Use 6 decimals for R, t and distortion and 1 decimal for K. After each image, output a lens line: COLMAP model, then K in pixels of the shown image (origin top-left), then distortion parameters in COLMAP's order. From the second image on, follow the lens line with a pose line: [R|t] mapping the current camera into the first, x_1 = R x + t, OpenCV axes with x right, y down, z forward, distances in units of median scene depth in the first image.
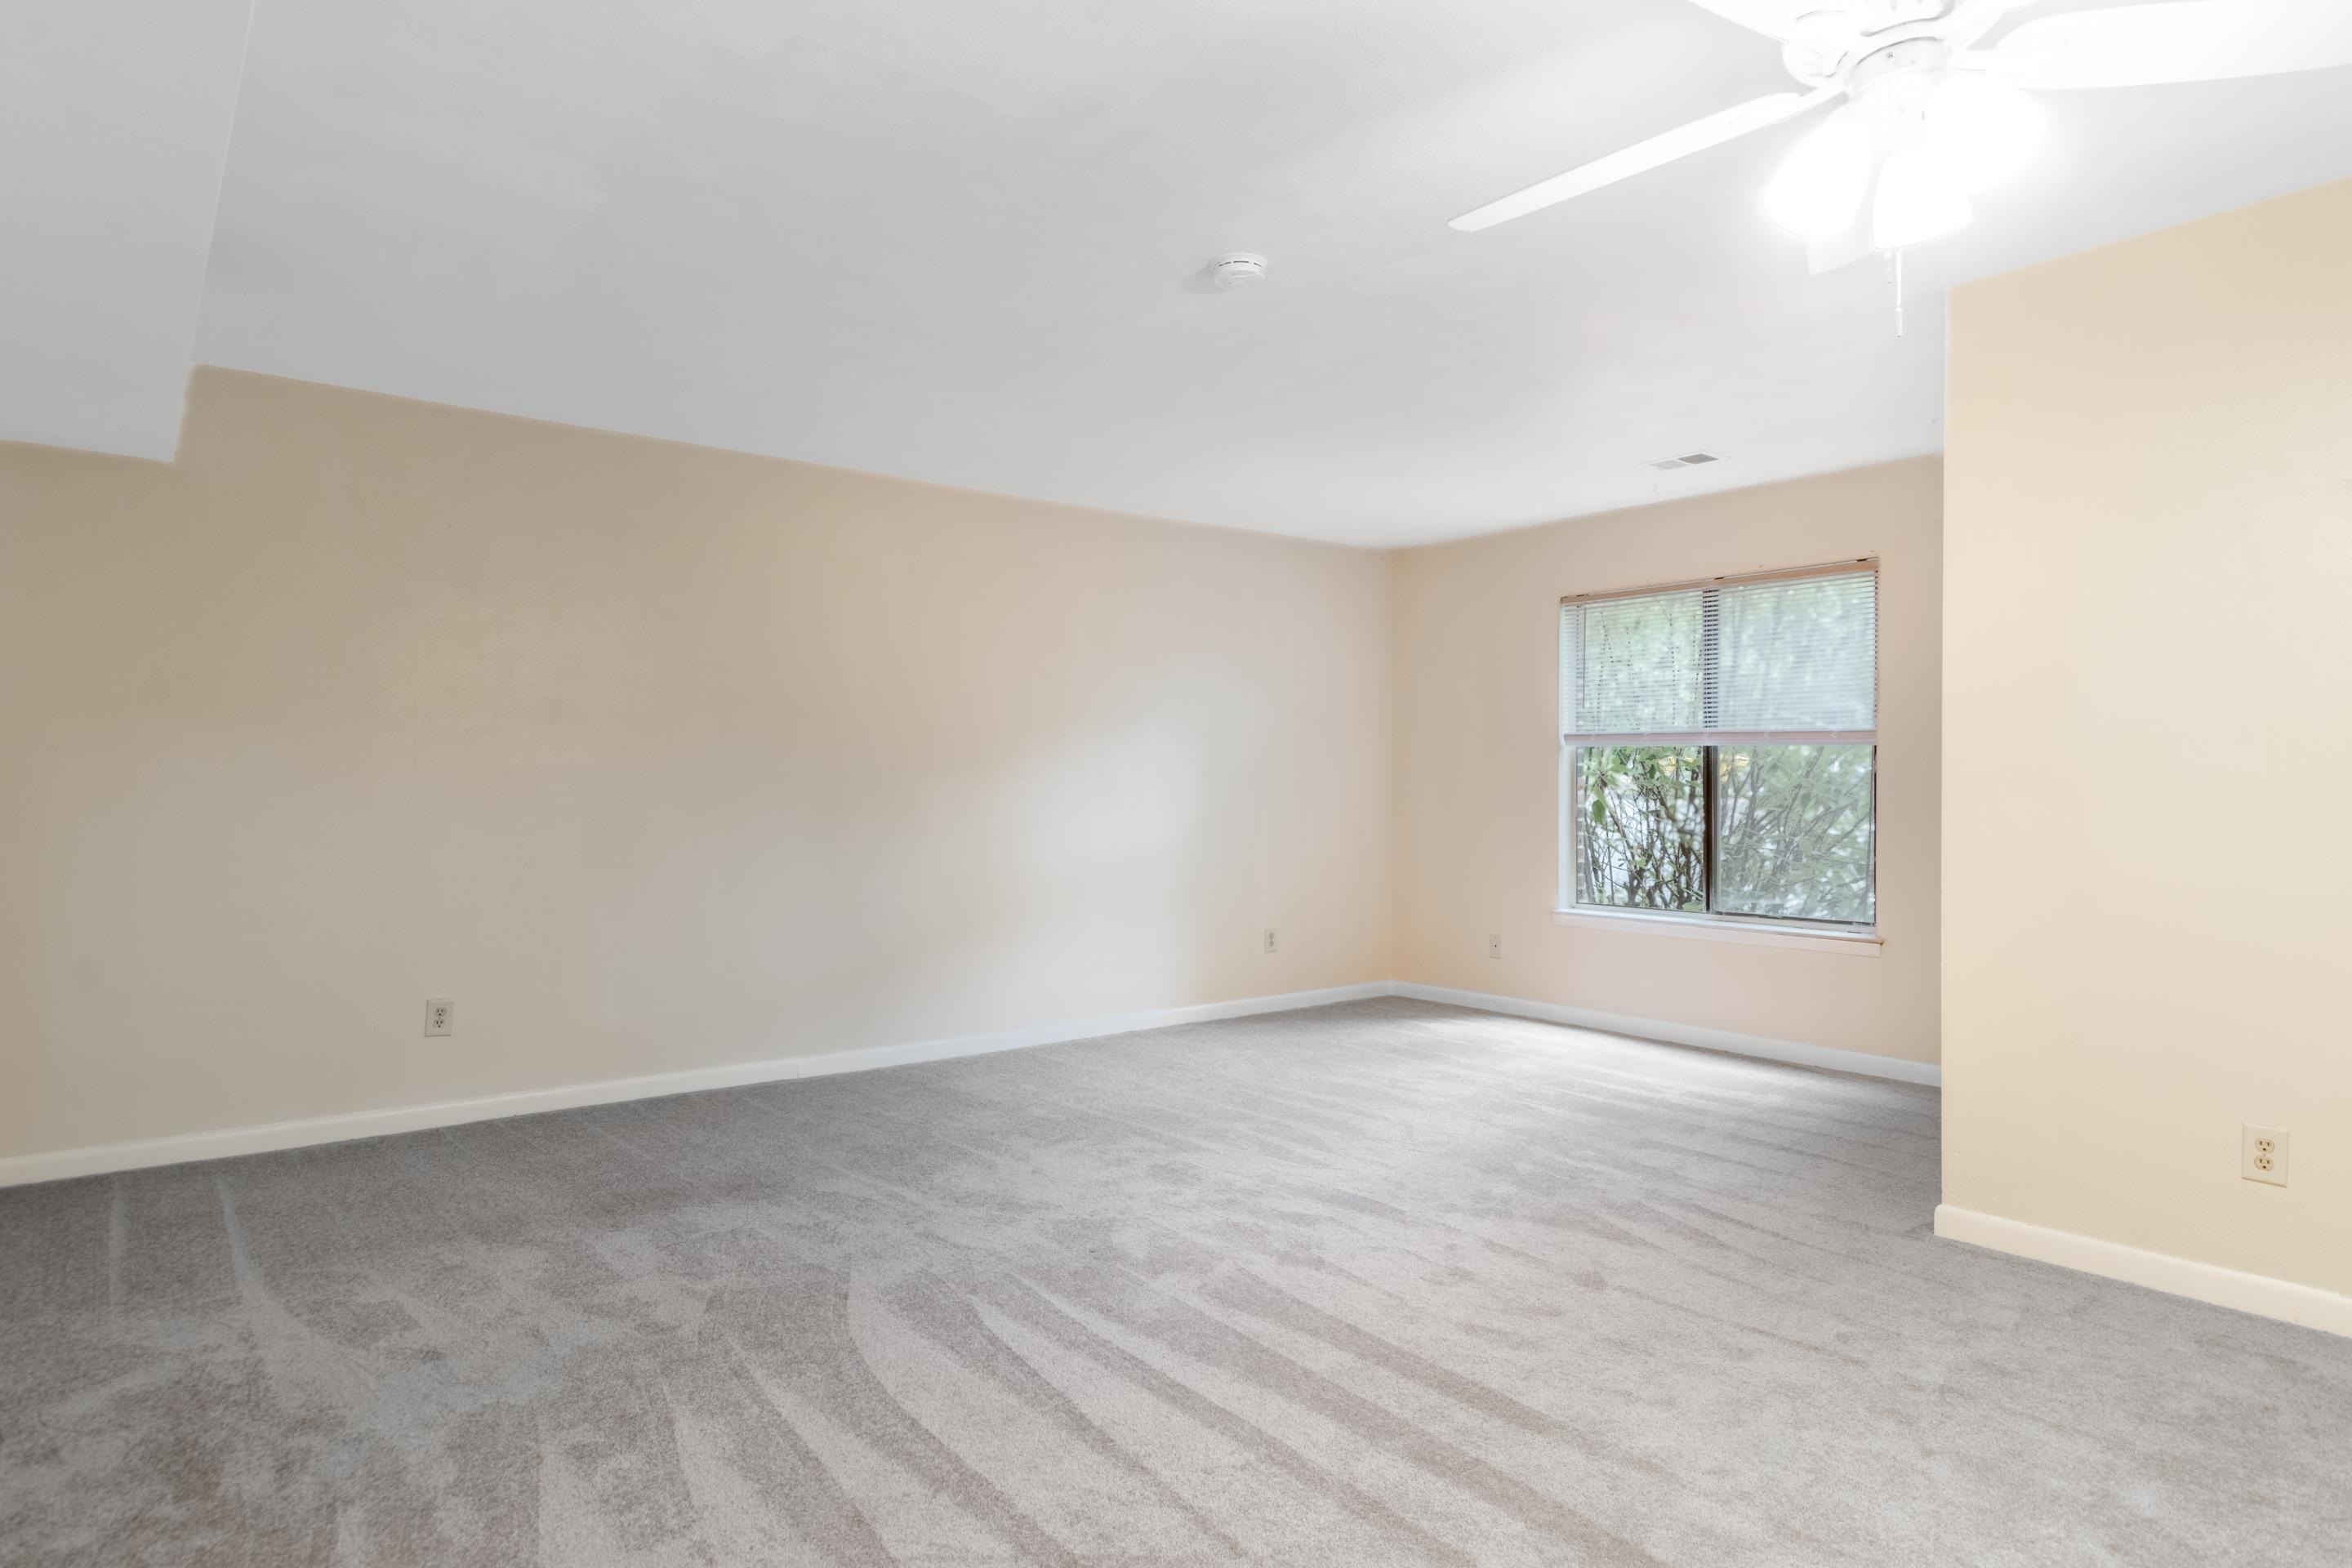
lens RADIAL K [[1353.2, 0, 1176.0], [0, 1353.2, 784.0], [0, 0, 1]] dist [-0.001290, -0.001560]
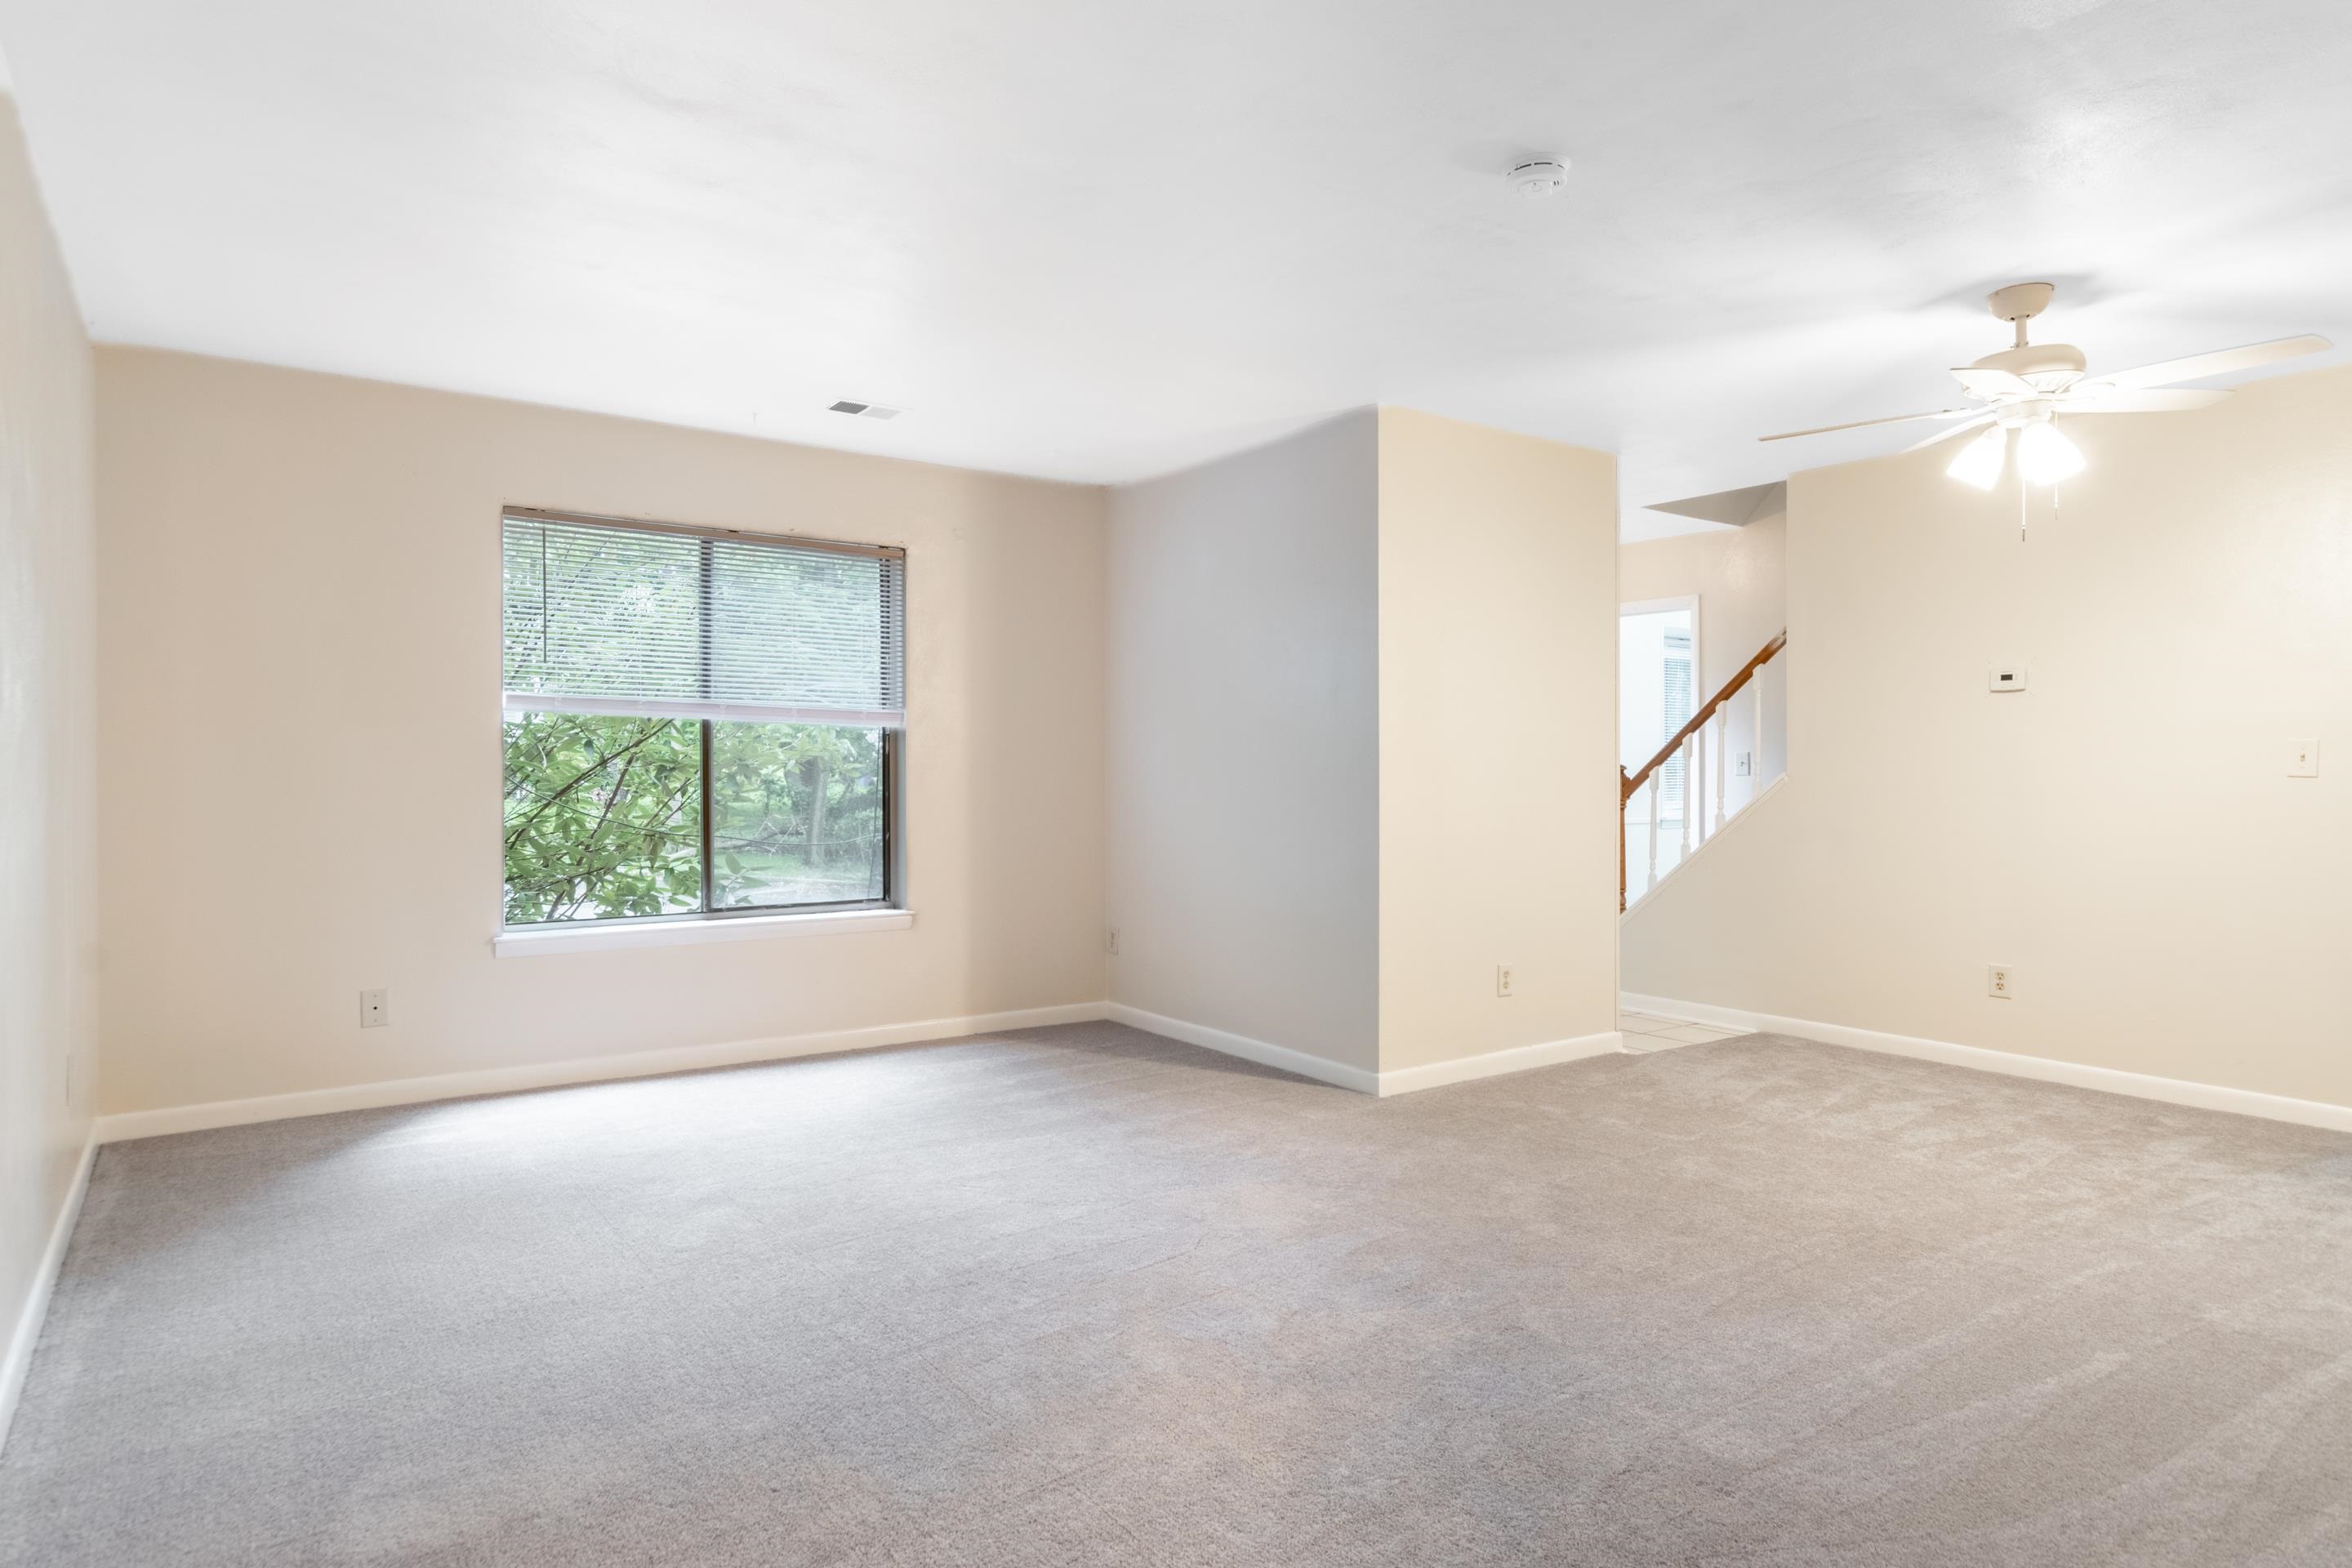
lens RADIAL K [[1353.2, 0, 1176.0], [0, 1353.2, 784.0], [0, 0, 1]] dist [-0.001290, -0.001560]
pose [[0.050328, -0.011071, 0.998671, -0.459647], [0.000505, 0.999939, 0.011060, 0.003586], [-0.998733, -0.000053, 0.050330, 0.657675]]
